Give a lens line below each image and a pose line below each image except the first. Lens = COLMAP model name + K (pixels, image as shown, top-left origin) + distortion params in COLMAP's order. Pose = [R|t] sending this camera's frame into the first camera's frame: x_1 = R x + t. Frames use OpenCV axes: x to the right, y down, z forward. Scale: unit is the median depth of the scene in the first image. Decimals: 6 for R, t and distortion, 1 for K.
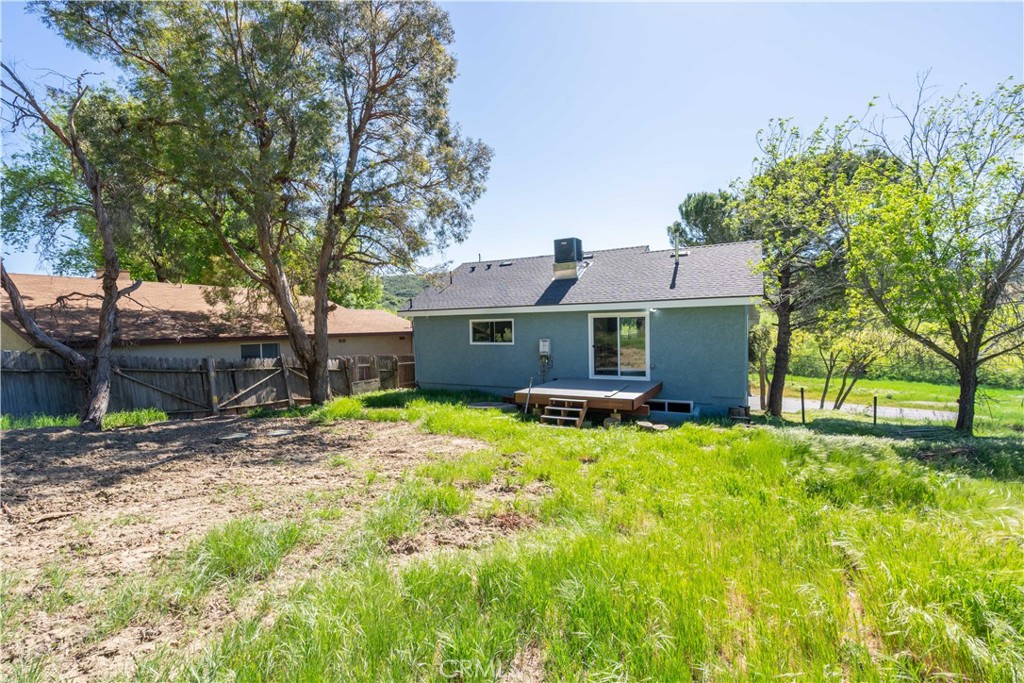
lens RADIAL K [[495.5, 0, 537.8], [0, 495.5, 342.5], [0, 0, 1]] dist [-0.004442, -0.000093]
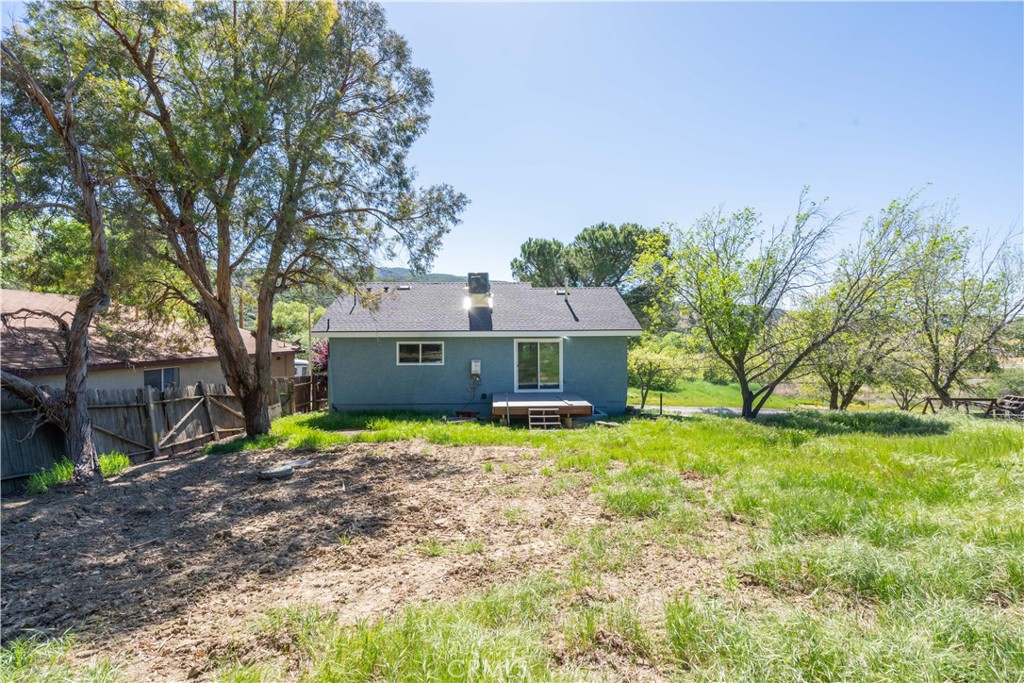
lens RADIAL K [[495.5, 0, 537.8], [0, 495.5, 342.5], [0, 0, 1]] dist [-0.004442, -0.000093]
pose [[0.843117, 0.008702, 0.537660, -0.516827], [0.004850, 0.999705, -0.023786, -0.020827], [-0.537709, 0.022662, 0.842826, -0.056162]]
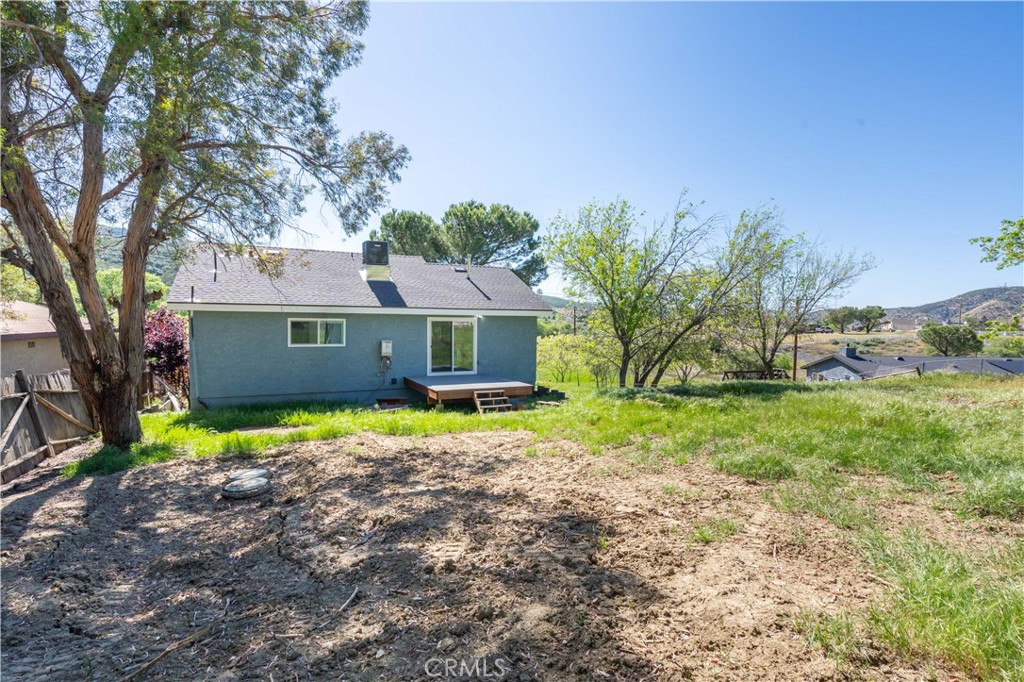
lens RADIAL K [[495.5, 0, 537.8], [0, 495.5, 342.0], [0, 0, 1]] dist [-0.004442, -0.000093]
pose [[0.543193, -0.008714, 0.839563, -0.713431], [0.004501, 0.999962, 0.007466, -0.010457], [-0.839596, -0.000276, 0.543211, 0.198685]]
